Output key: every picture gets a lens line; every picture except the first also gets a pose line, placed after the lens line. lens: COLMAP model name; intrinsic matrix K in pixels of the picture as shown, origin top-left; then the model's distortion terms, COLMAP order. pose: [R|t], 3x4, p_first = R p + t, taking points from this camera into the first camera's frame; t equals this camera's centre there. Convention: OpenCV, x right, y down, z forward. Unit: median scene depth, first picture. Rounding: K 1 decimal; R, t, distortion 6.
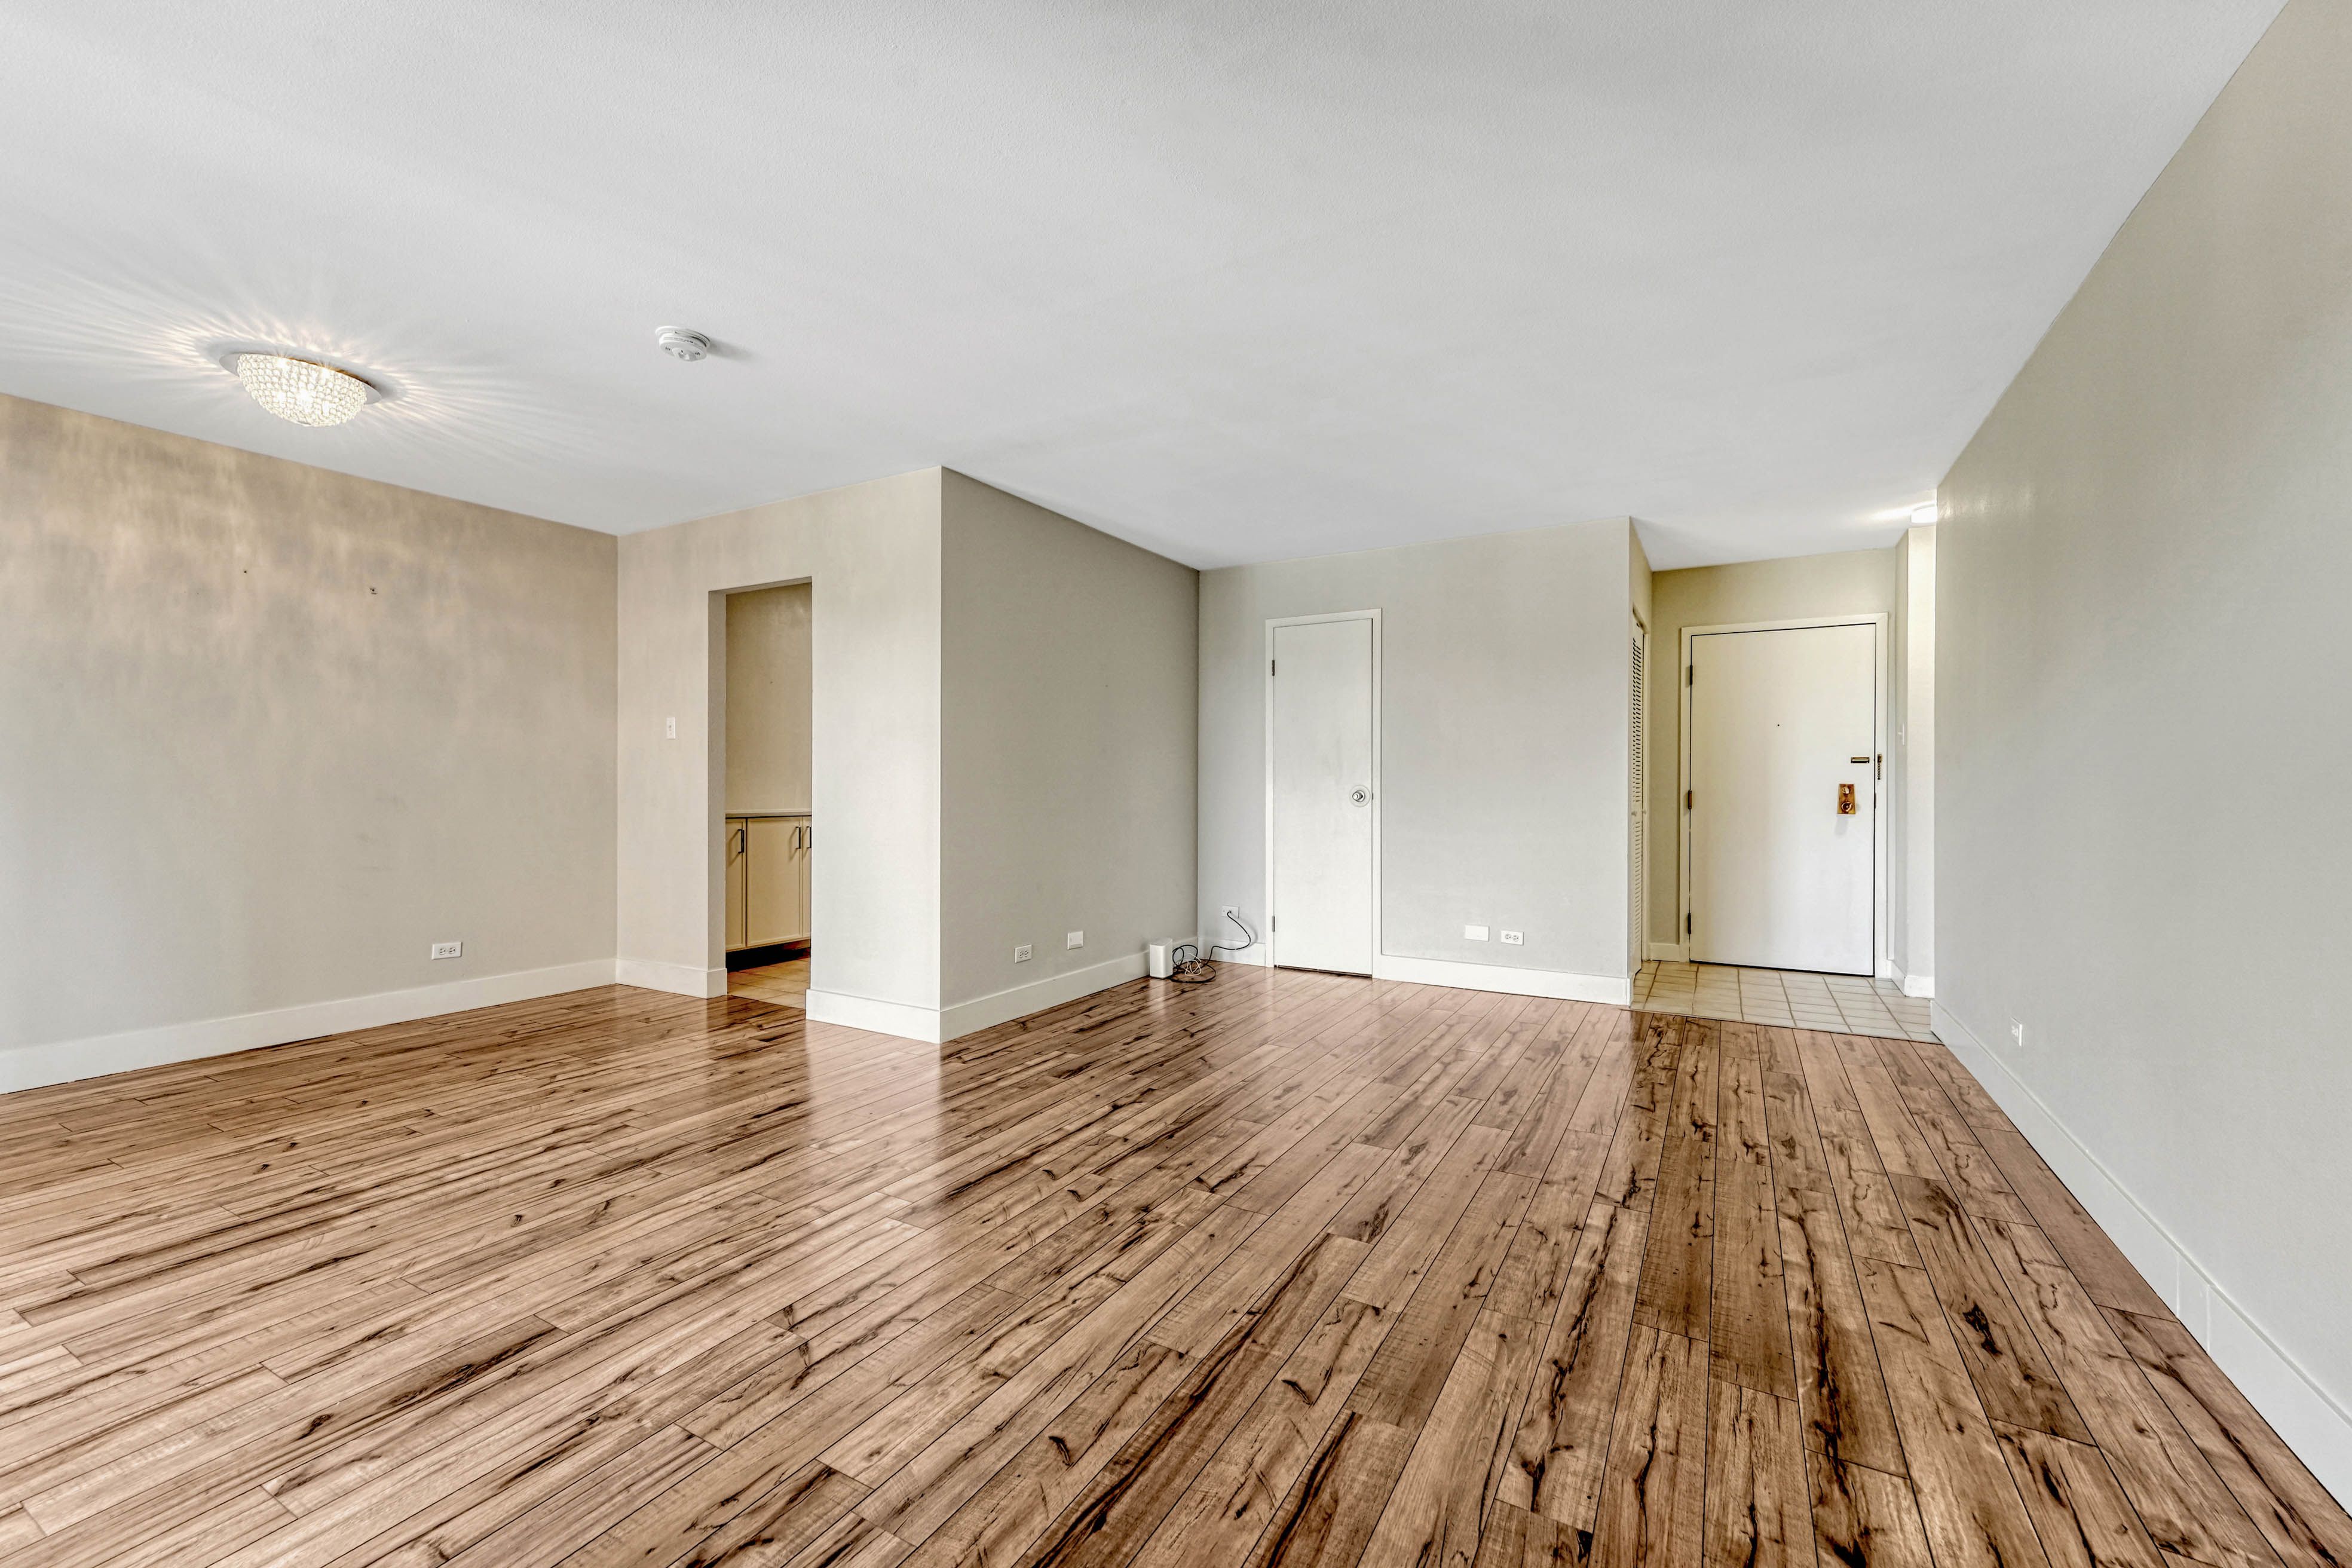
lens RADIAL K [[957.8, 0, 1180.2], [0, 957.8, 781.1], [0, 0, 1]] dist [0.000333, 0.008197]
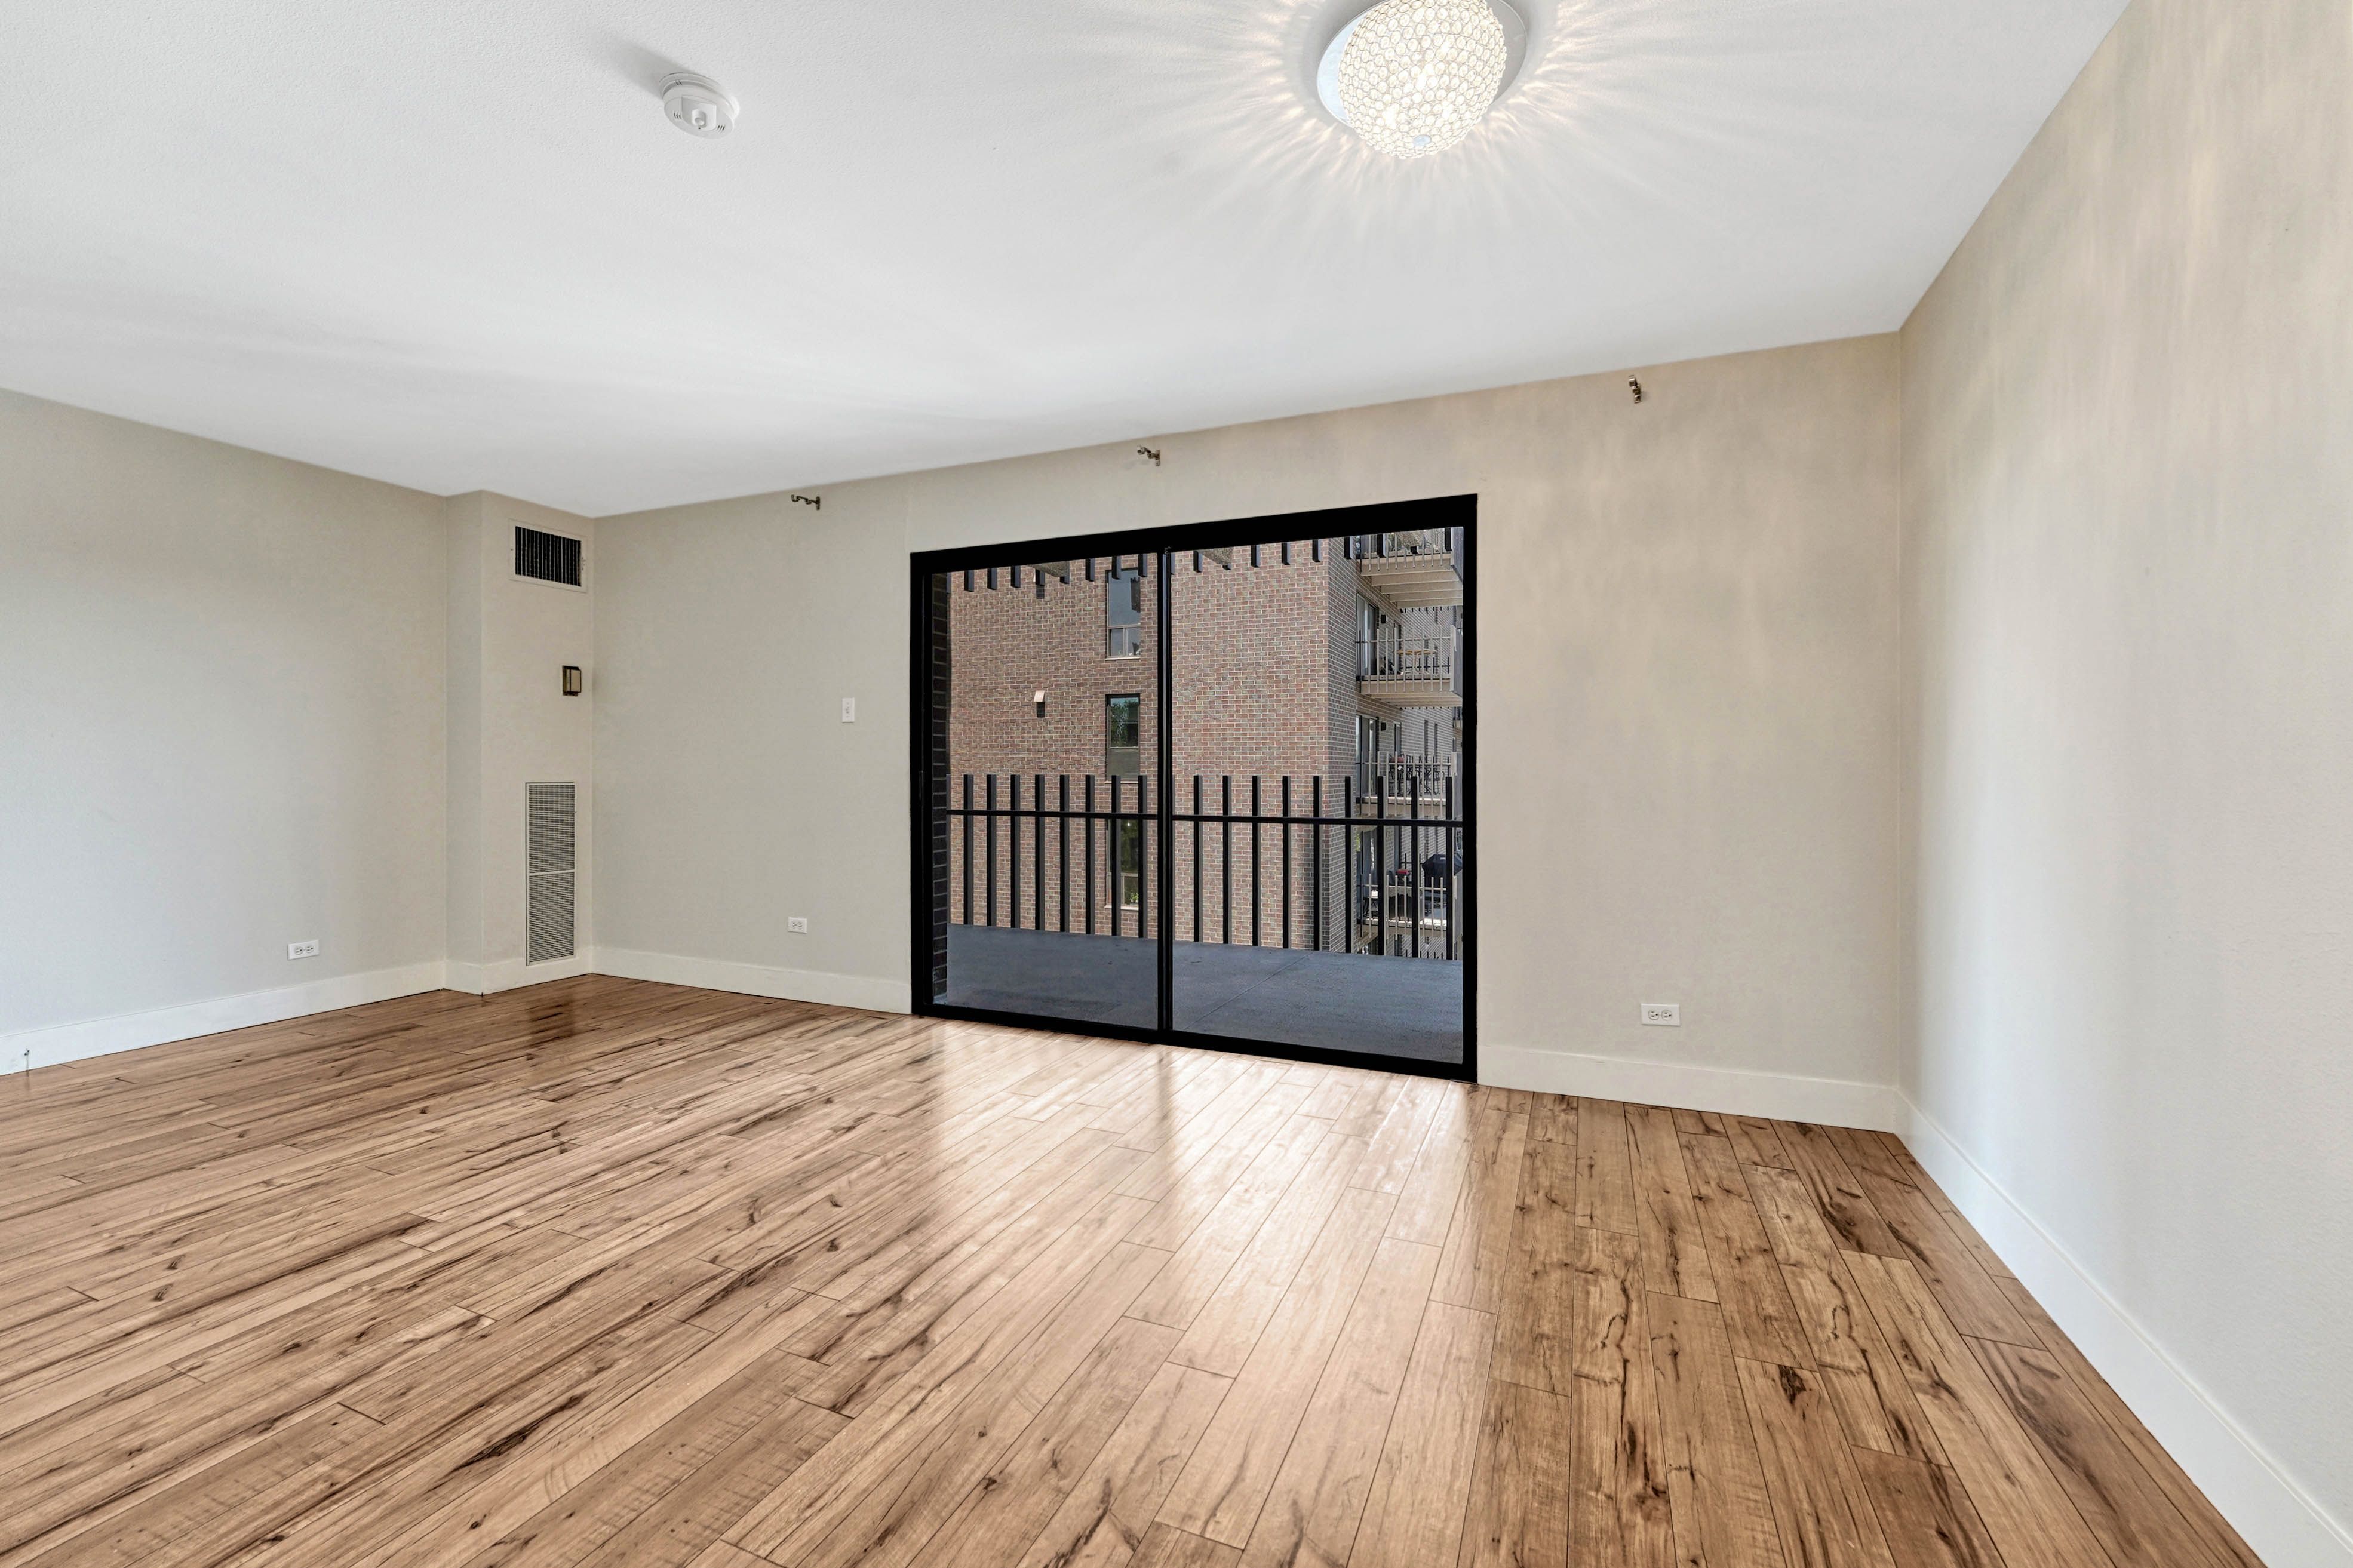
lens RADIAL K [[963.5, 0, 1180.2], [0, 963.5, 771.8], [0, 0, 1]] dist [-0.015328, 0.004052]
pose [[-0.992636, -0.006538, -0.120955, -0.769154], [-0.006104, 0.999974, -0.003955, 0.004775], [0.120977, -0.003188, -0.992650, 1.701356]]
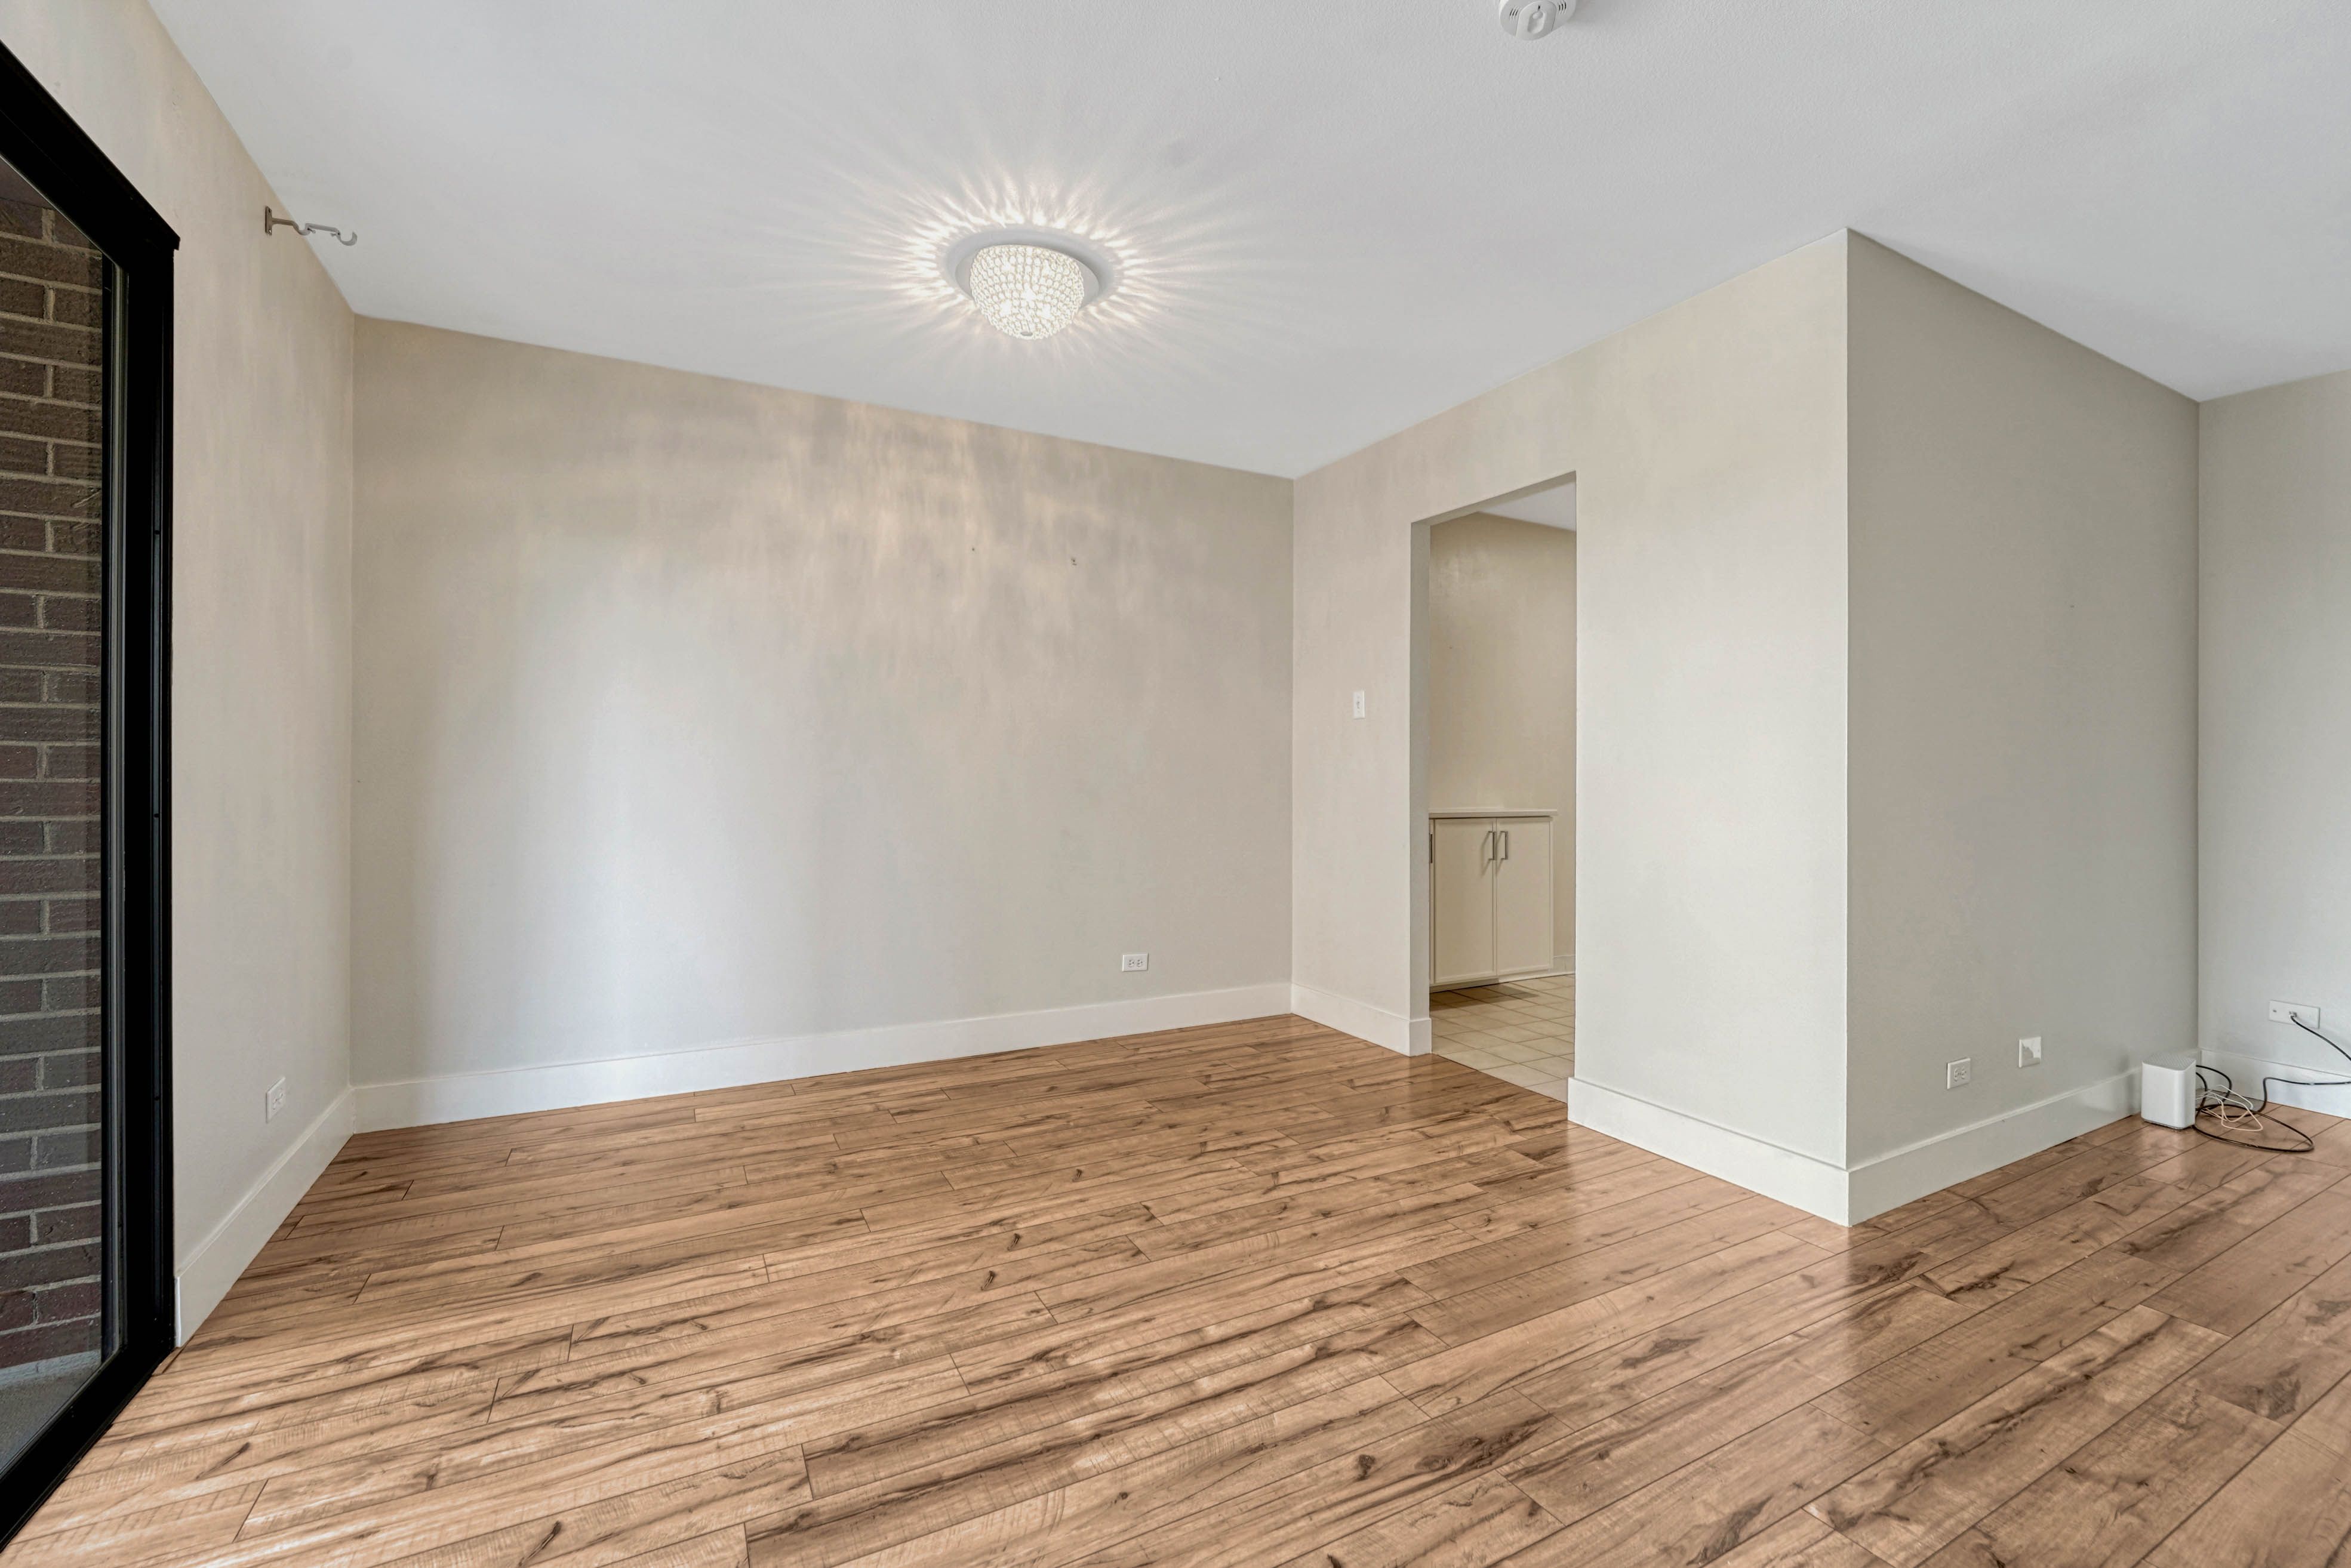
lens RADIAL K [[978.2, 0, 1180.4], [0, 978.2, 769.6], [0, 0, 1]] dist [-0.010024, 0.000661]
pose [[0.848054, 0.000458, -0.529910, -0.394961], [-0.002868, 0.999989, -0.003726, 0.003411], [0.529902, 0.004679, 0.848046, 0.406385]]
